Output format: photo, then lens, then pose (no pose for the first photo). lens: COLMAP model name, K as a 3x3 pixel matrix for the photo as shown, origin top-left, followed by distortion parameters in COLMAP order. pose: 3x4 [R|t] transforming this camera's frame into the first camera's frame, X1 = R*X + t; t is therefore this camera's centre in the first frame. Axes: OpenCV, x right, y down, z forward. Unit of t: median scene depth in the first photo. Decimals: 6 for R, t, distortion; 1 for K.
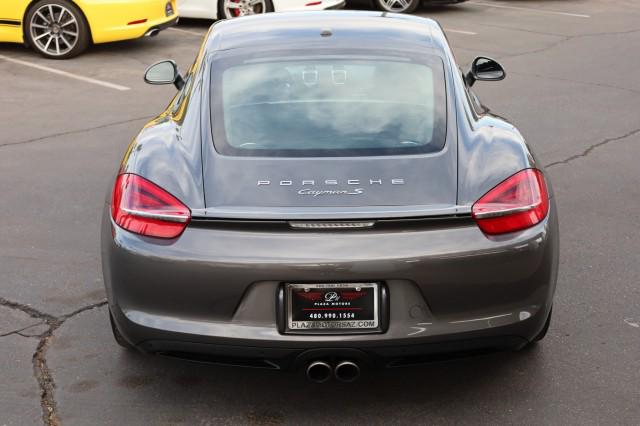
lens RADIAL K [[923.8, 0, 320.0], [0, 923.8, 213.0], [0, 0, 1]] dist [0.000726, -0.462210]
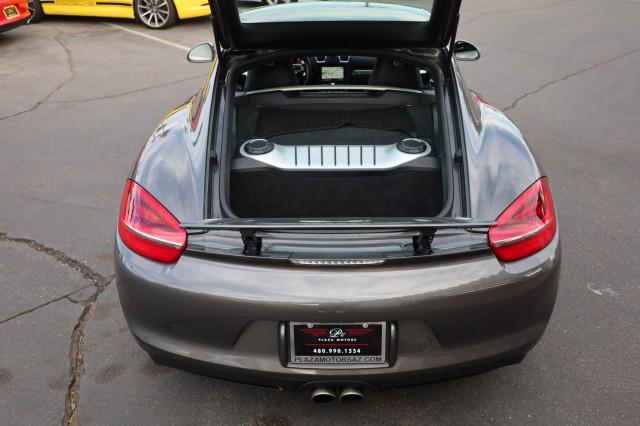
lens RADIAL K [[514.8, 0, 320.0], [0, 514.8, 213.0], [0, 0, 1]] dist [-0.054786, -0.001632]
pose [[0.999843, -0.001332, -0.017660, 0.005109], [0.004701, 0.981363, 0.192108, -0.126708], [0.017075, -0.192161, 0.981215, 0.504784]]
